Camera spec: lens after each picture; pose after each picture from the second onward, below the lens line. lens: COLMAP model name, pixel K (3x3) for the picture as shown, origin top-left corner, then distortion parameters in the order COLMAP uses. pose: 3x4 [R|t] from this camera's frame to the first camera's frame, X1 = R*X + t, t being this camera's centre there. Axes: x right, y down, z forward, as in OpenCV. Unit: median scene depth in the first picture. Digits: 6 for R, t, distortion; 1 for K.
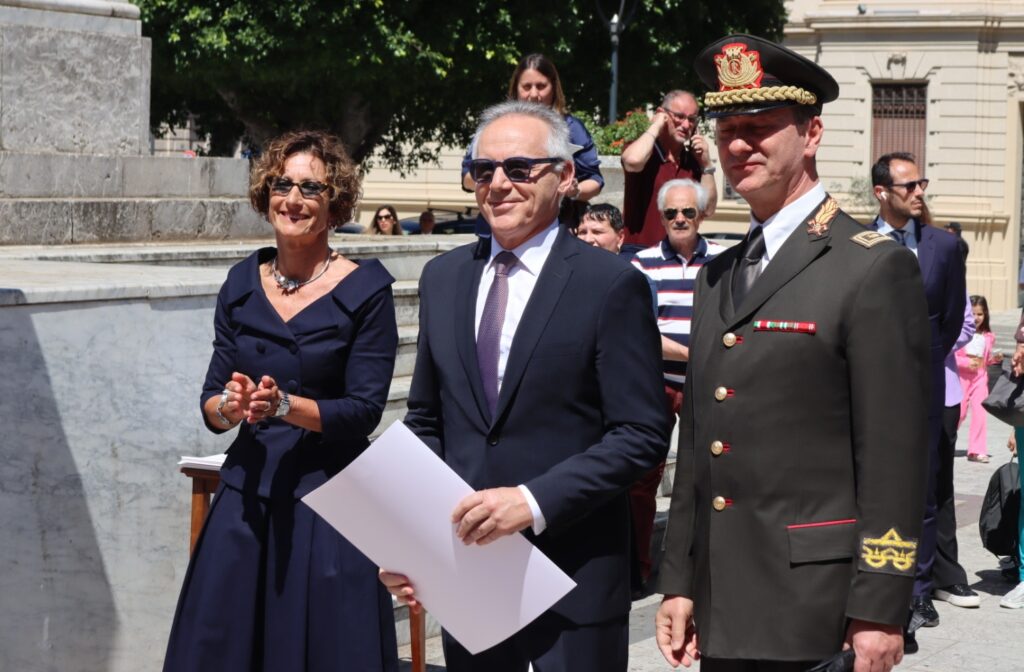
lens RADIAL K [[2097.4, 0, 512.6], [0, 2097.4, 339.7], [0, 0, 1]] dist [-0.175115, 0.103169]
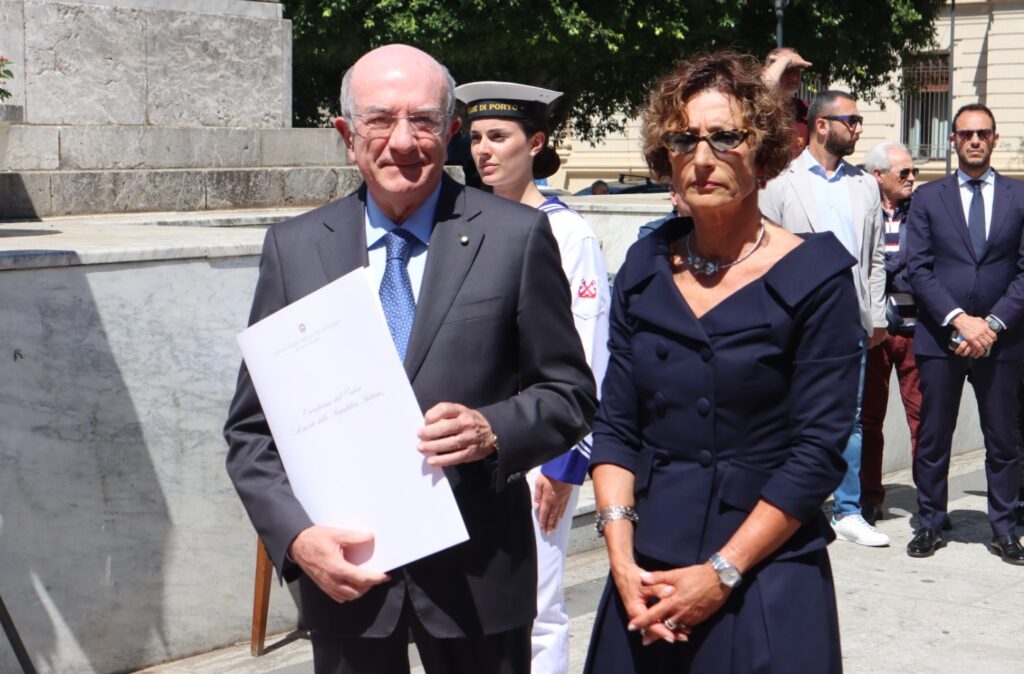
lens RADIAL K [[1867.5, 0, 508.6], [0, 1867.5, 351.2], [0, 0, 1]] dist [-0.054812, 0.204840]
pose [[0.992078, -0.010013, -0.125223, 0.061462], [0.013806, 0.999471, 0.029462, 0.001244], [0.124862, -0.030957, 0.991691, 0.043003]]
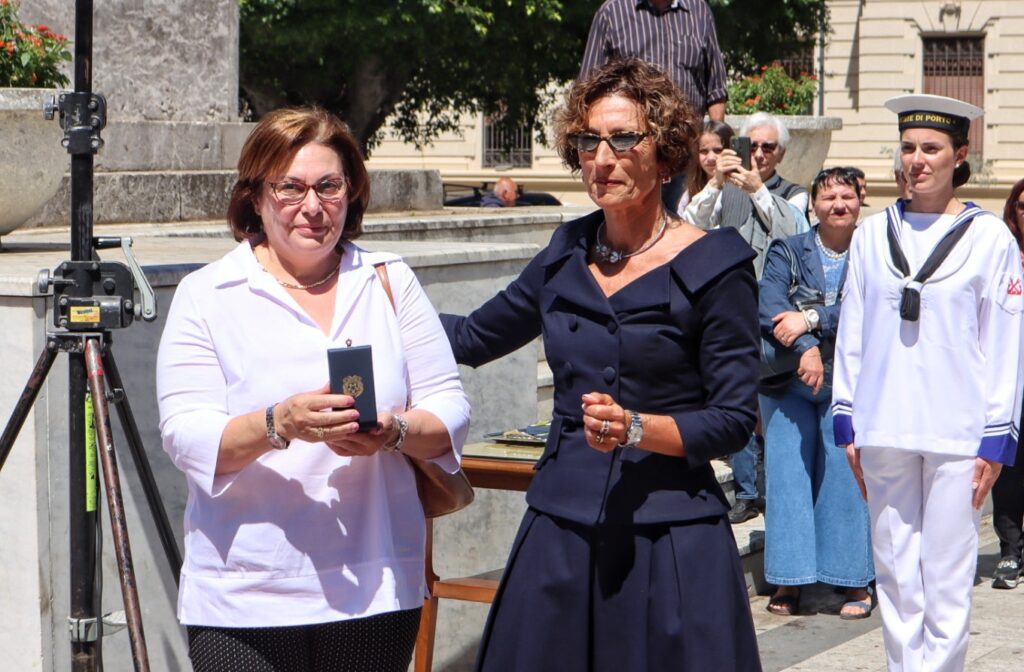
lens RADIAL K [[2359.4, 0, 516.6], [0, 2359.4, 405.4], [0, 0, 1]] dist [-0.223810, 0.279961]
pose [[0.999560, -0.021142, 0.020813, -0.081260], [0.020509, 0.999335, 0.030158, 0.005472], [-0.021437, -0.029717, 0.999328, -0.018776]]
